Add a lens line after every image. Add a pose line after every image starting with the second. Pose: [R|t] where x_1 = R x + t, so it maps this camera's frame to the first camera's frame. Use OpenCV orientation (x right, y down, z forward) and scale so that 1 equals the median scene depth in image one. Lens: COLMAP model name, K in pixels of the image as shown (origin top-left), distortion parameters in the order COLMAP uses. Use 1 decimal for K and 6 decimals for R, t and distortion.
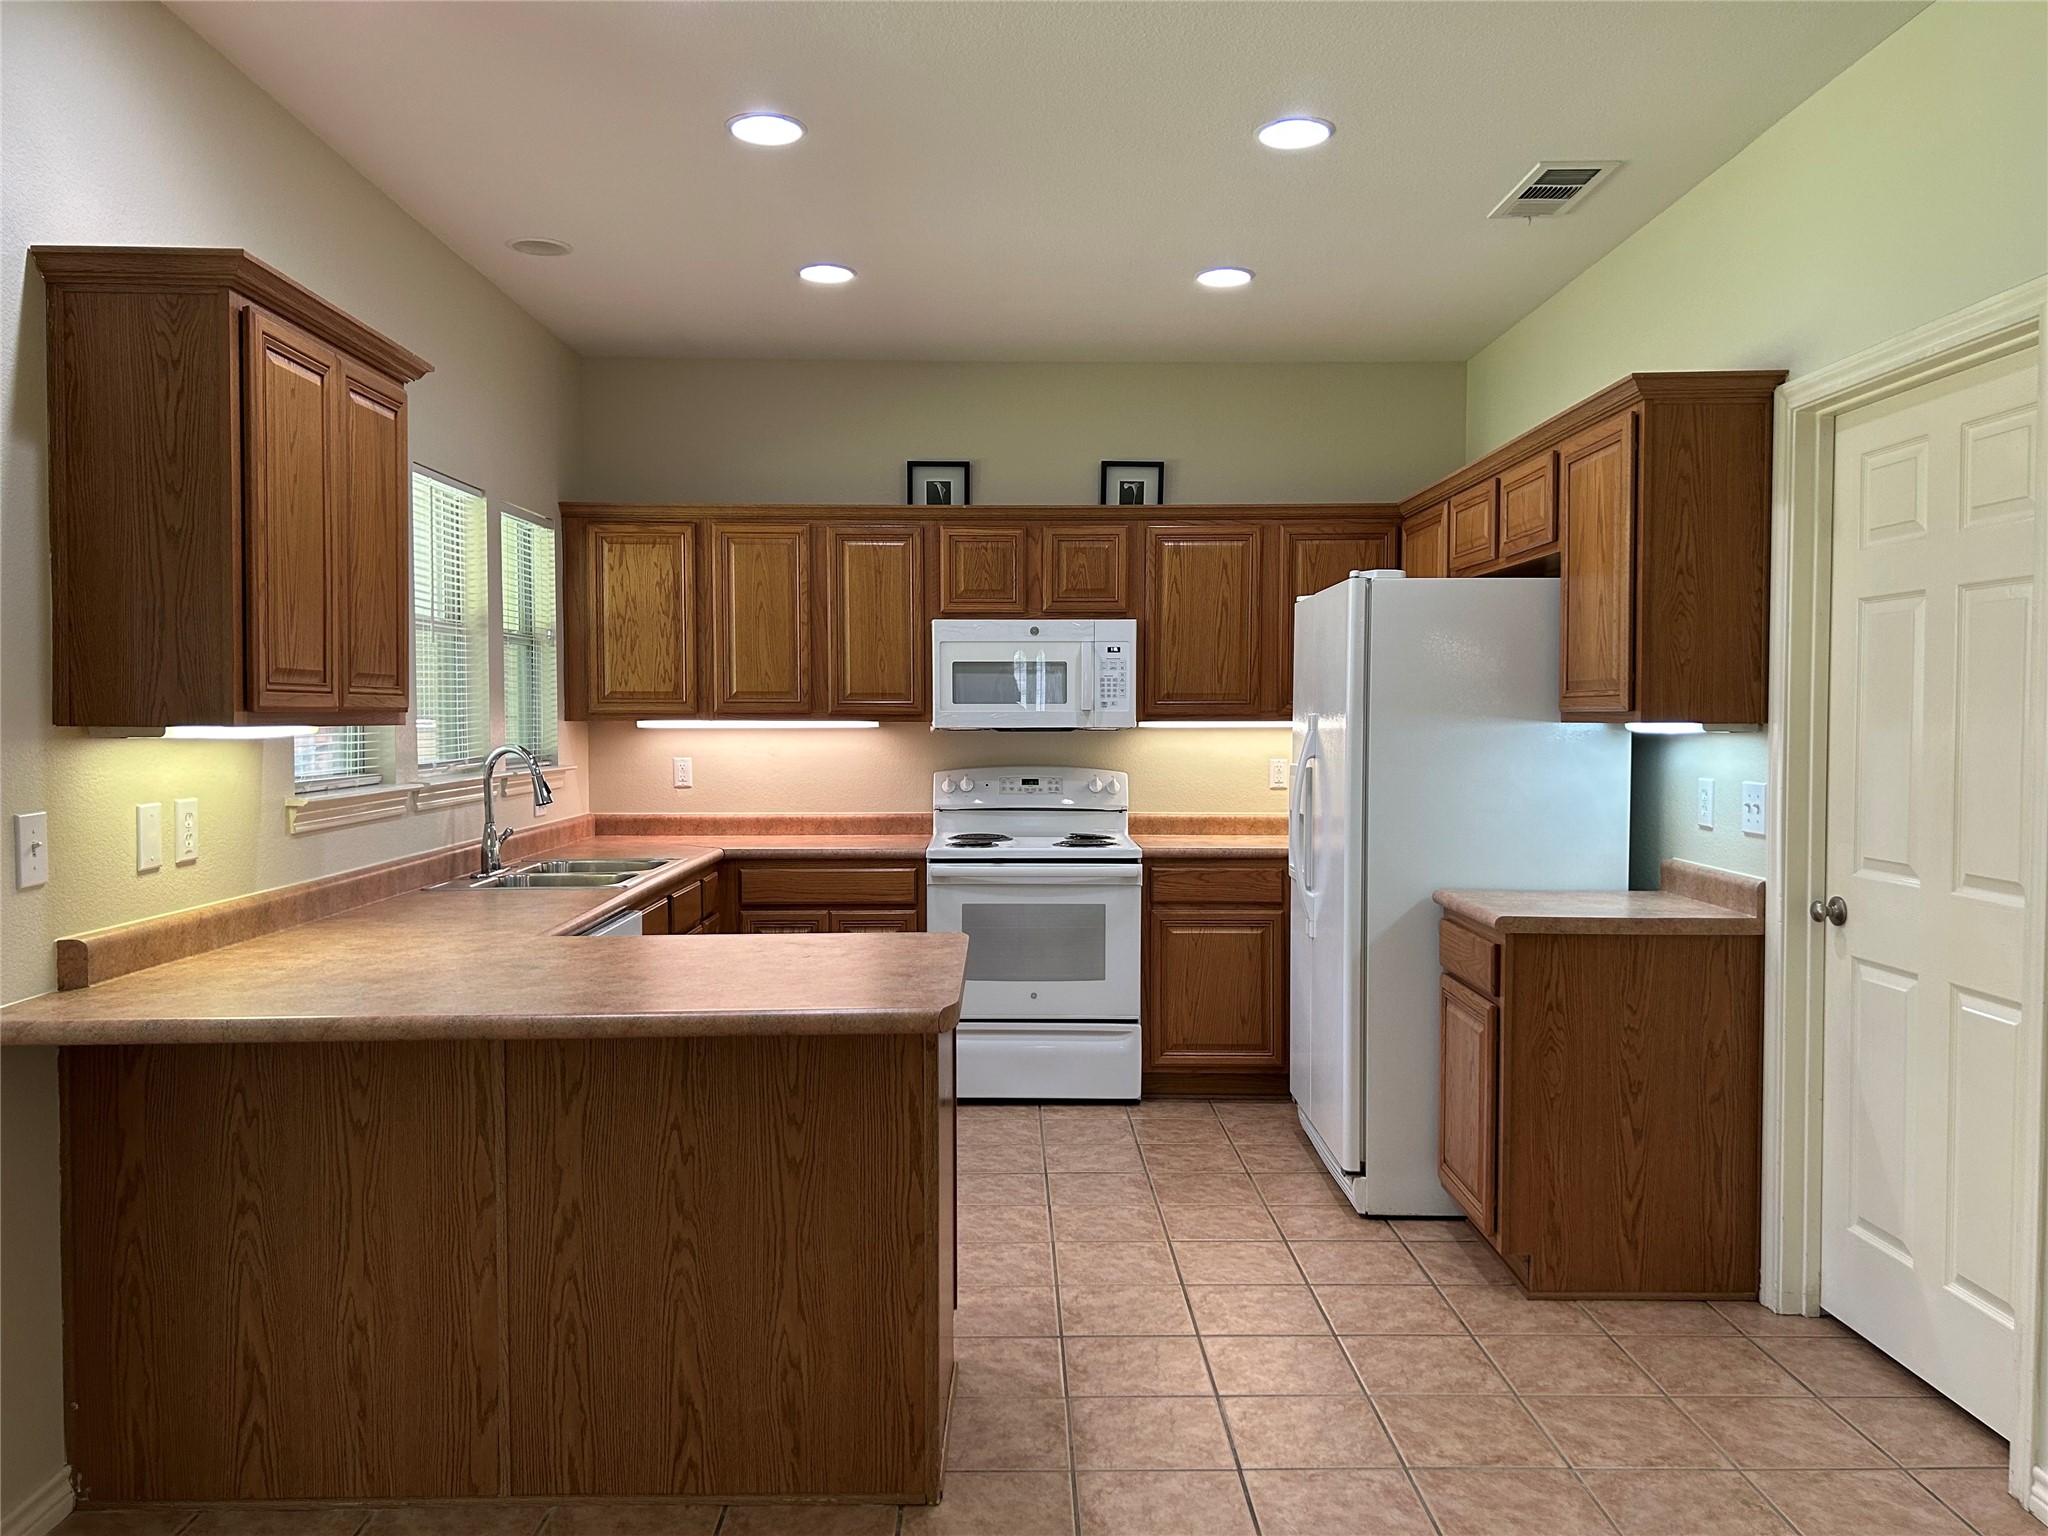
lens RADIAL K [[1553.3, 0, 1024.0], [0, 1553.3, 768.0], [0, 0, 1]] dist [0.074949, -0.095512]
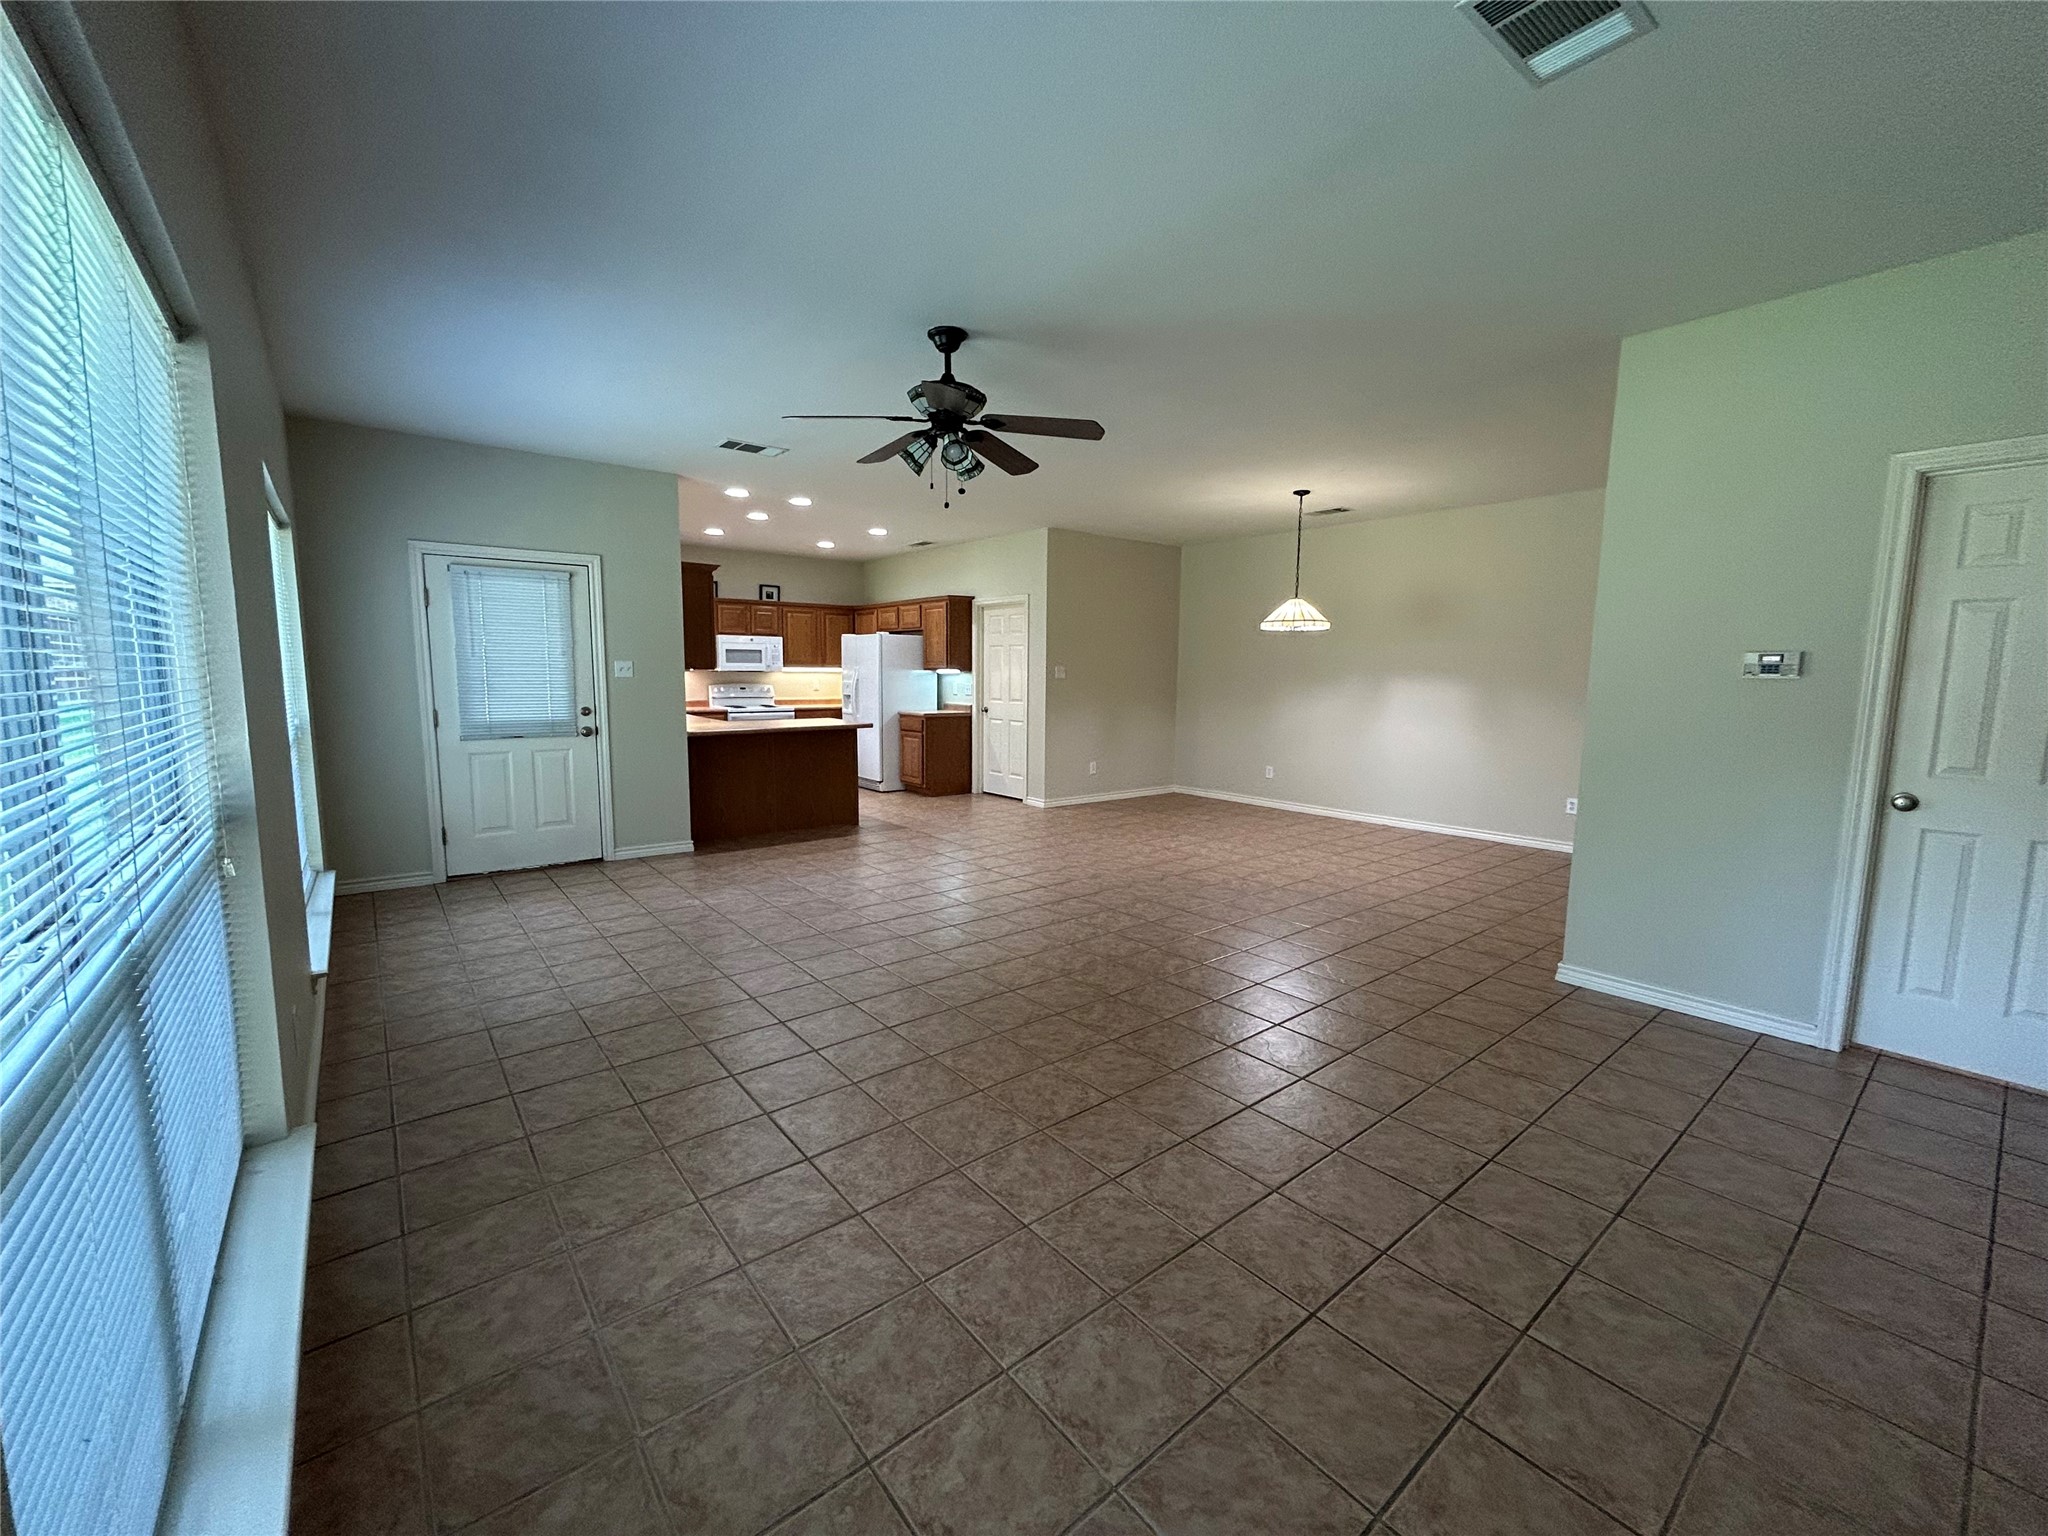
lens RADIAL K [[819.8, 0, 1024.0], [0, 819.8, 768.0], [0, 0, 1]] dist [0.000115, 0.000001]
pose [[0.778262, -0.067647, 0.624285, -0.841902], [0.009685, 0.995355, 0.095783, 0.023489], [-0.627865, -0.068498, 0.775303, -0.901633]]
